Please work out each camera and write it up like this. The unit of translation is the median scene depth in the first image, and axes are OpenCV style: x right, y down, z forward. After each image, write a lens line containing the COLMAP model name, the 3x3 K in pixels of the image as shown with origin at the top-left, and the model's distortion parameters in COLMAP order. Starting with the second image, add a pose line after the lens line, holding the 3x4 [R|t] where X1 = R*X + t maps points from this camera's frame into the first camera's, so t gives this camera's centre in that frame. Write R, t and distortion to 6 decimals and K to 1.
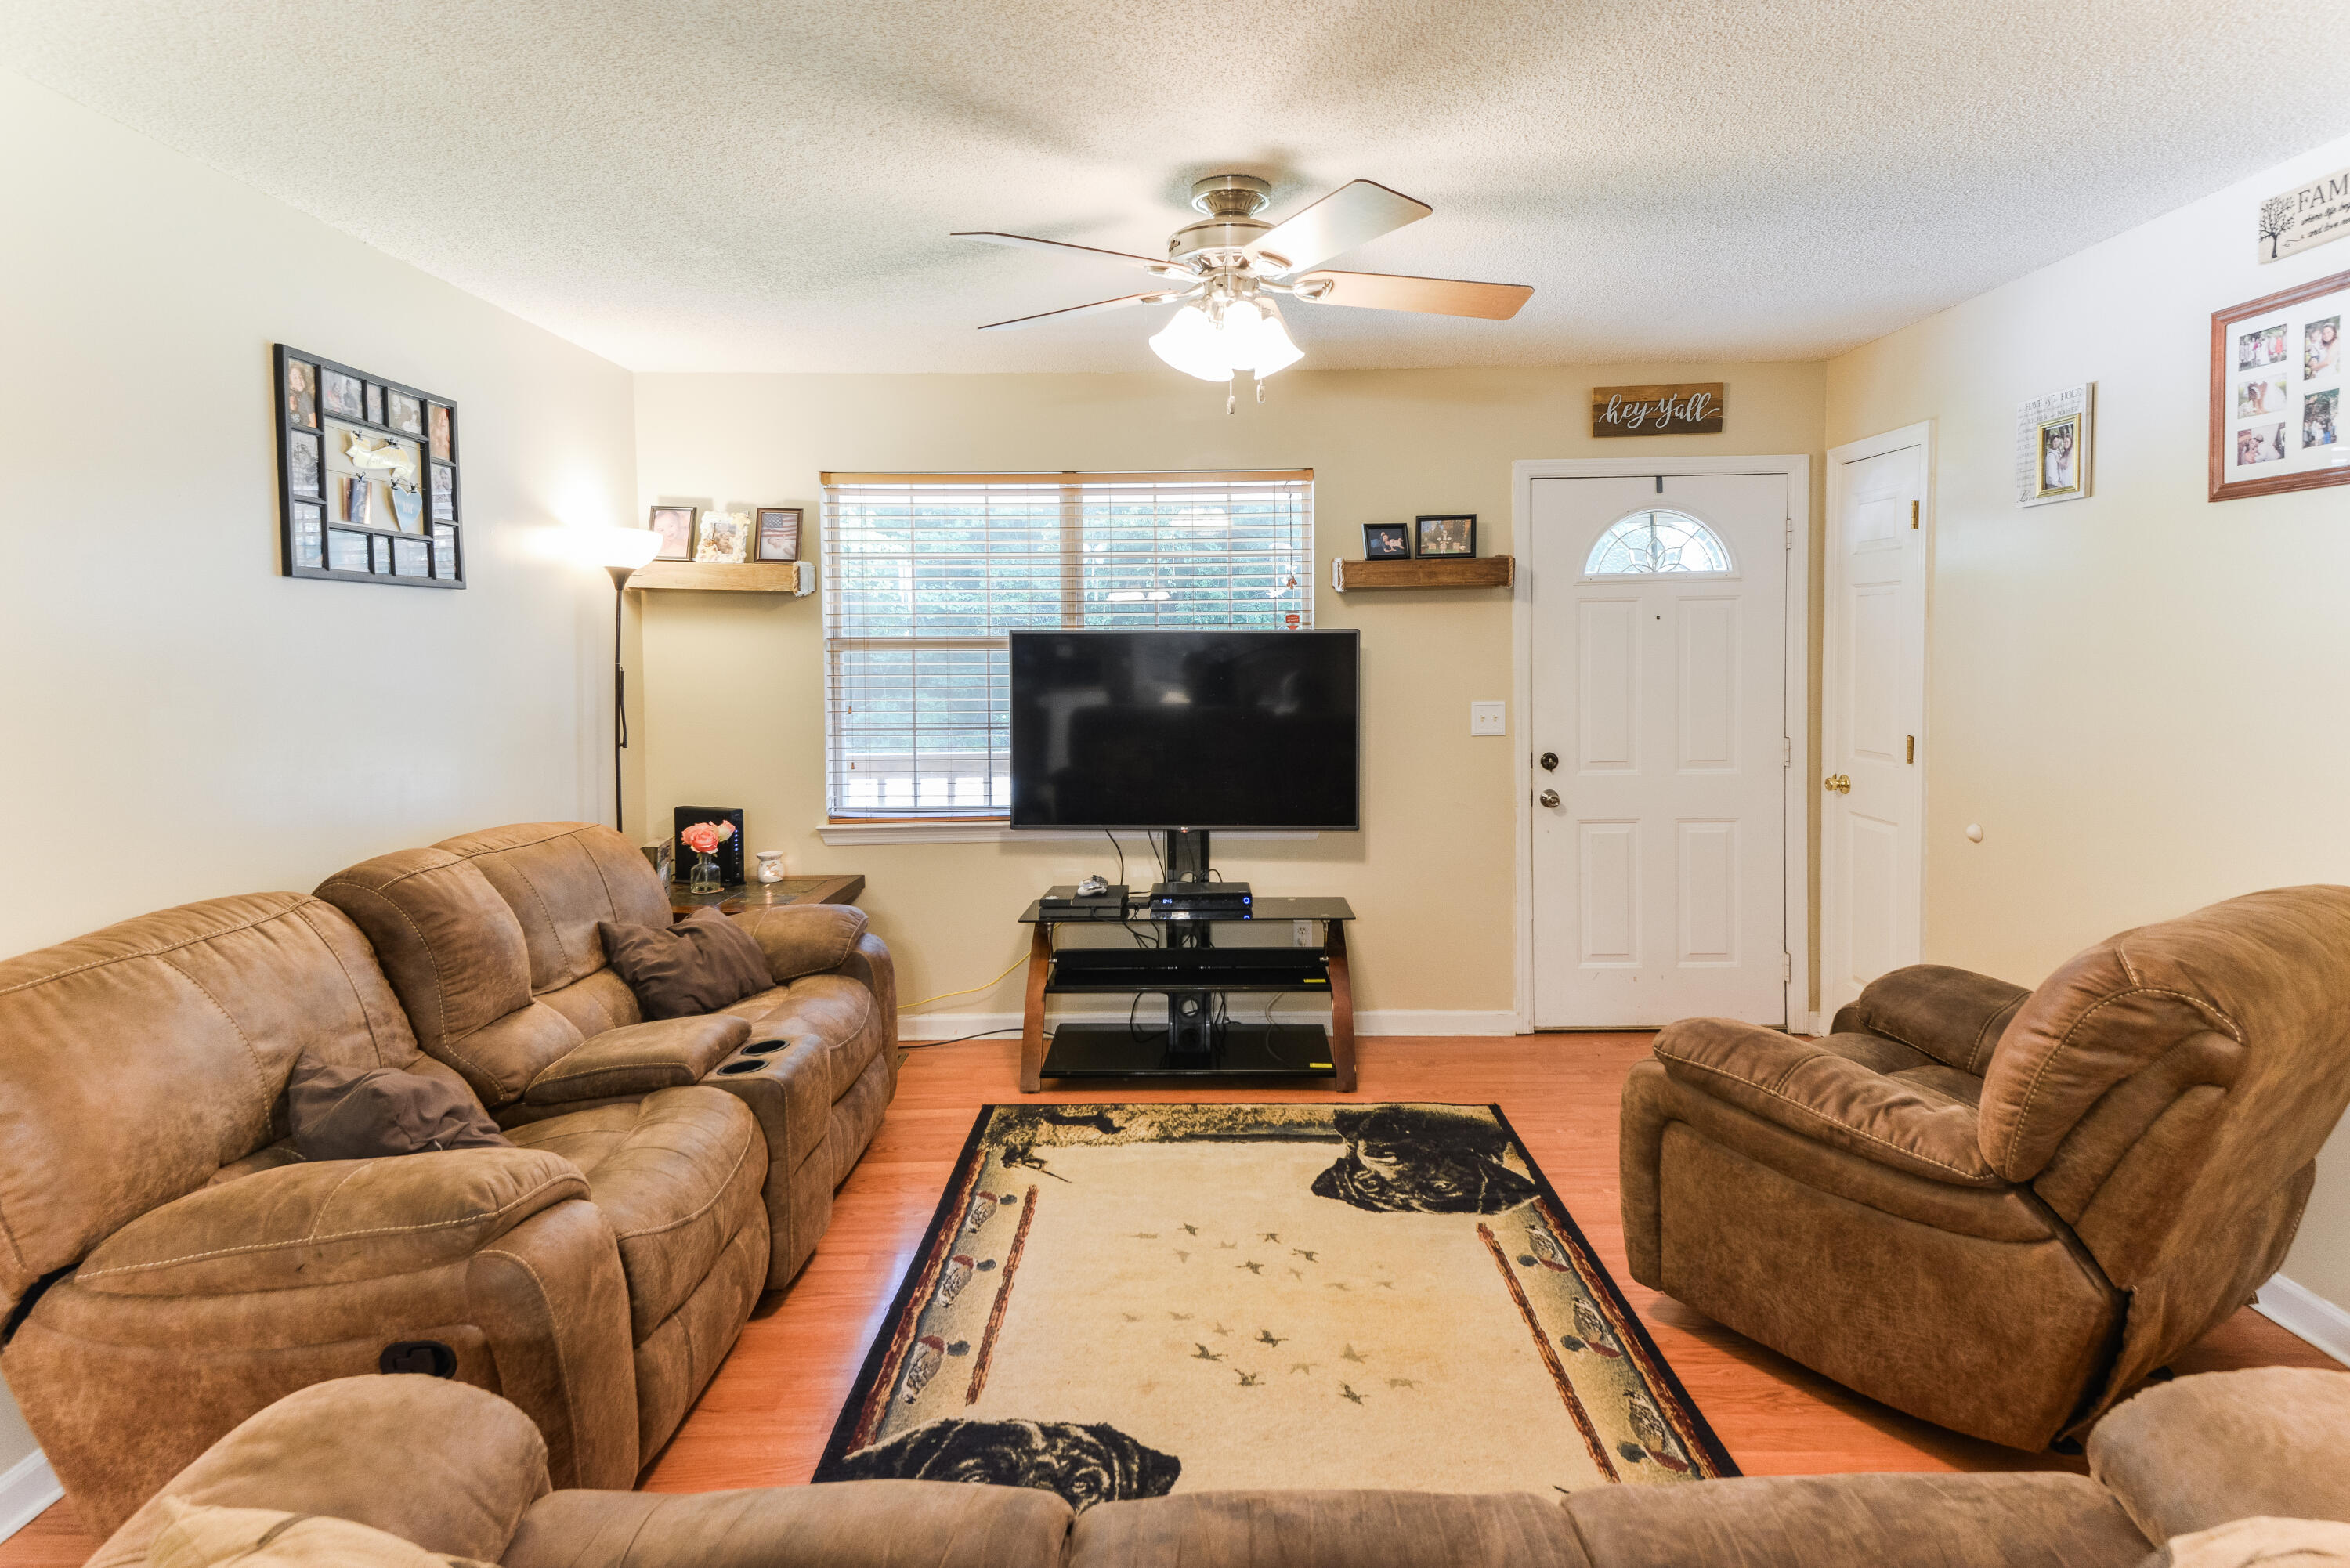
lens RADIAL K [[1223.8, 0, 1173.3], [0, 1223.8, 688.1], [0, 0, 1]] dist [0.055409, -0.025909]
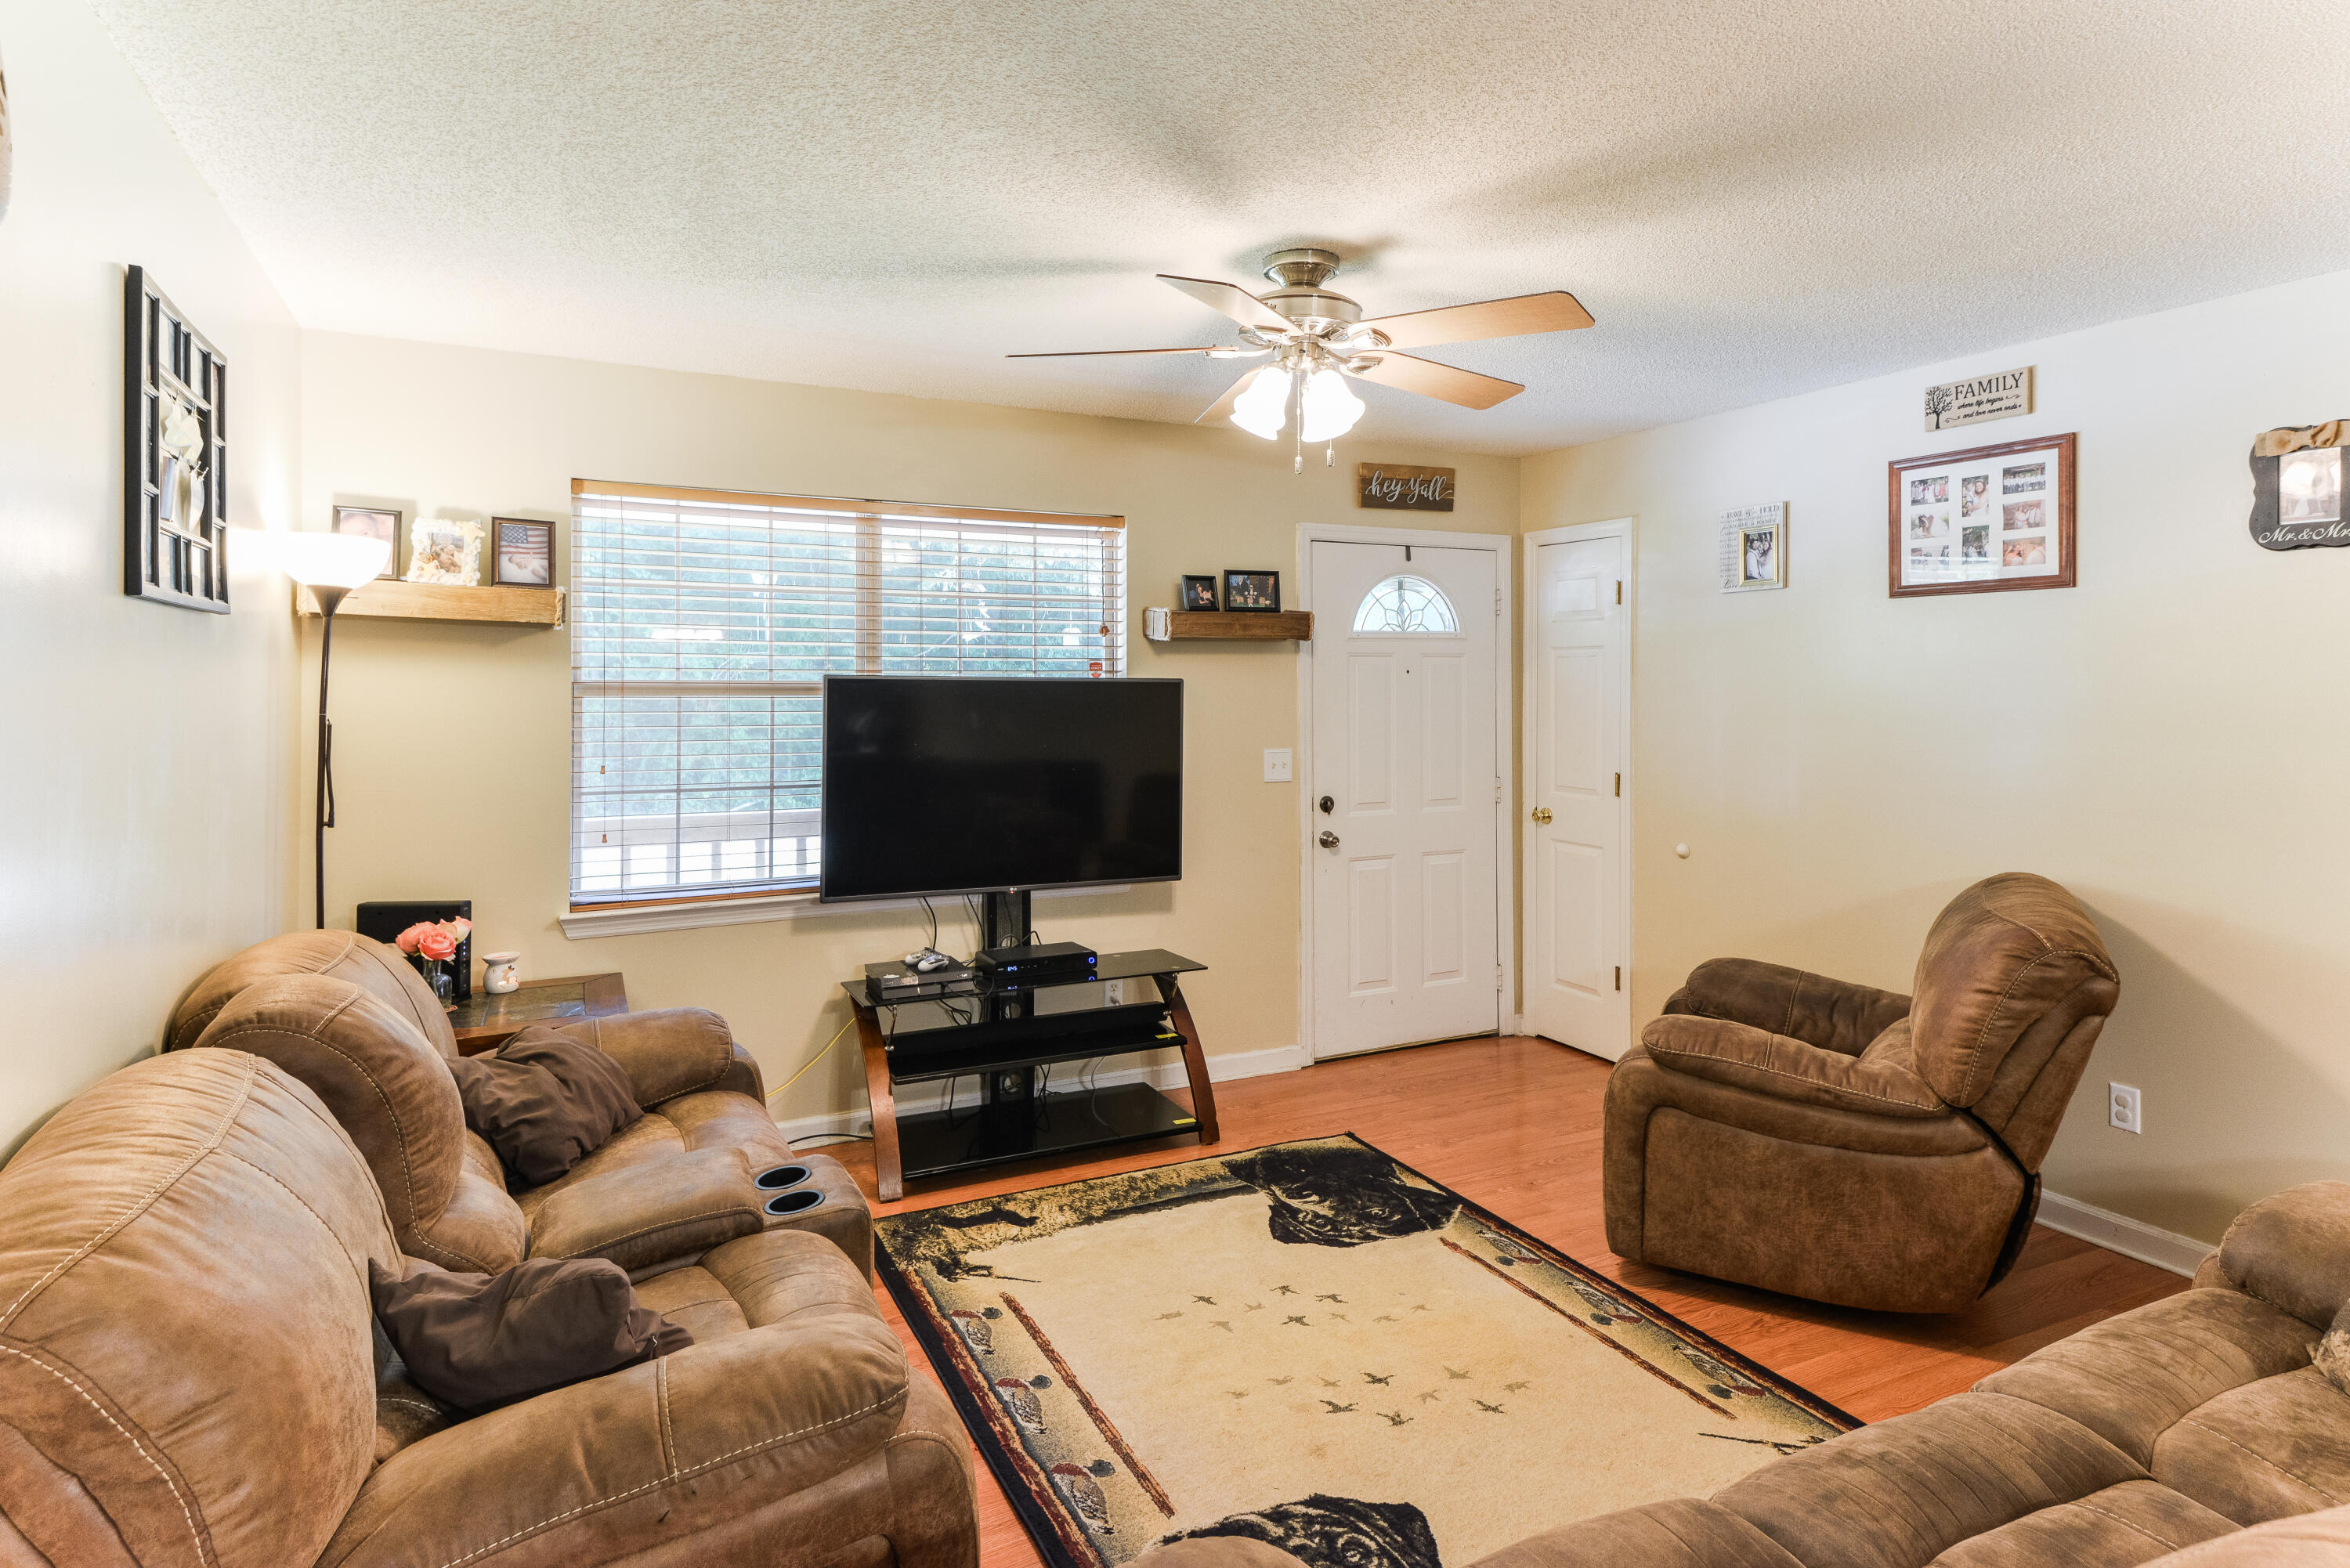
lens RADIAL K [[1299.6, 0, 1177.5], [0, 1299.6, 674.5], [0, 0, 1]] dist [0.058914, -0.035677]
pose [[0.889726, 0.013357, 0.456300, -0.415932], [0.007264, 0.999031, -0.043408, -0.006415], [-0.456437, 0.041936, 0.888767, 0.062706]]
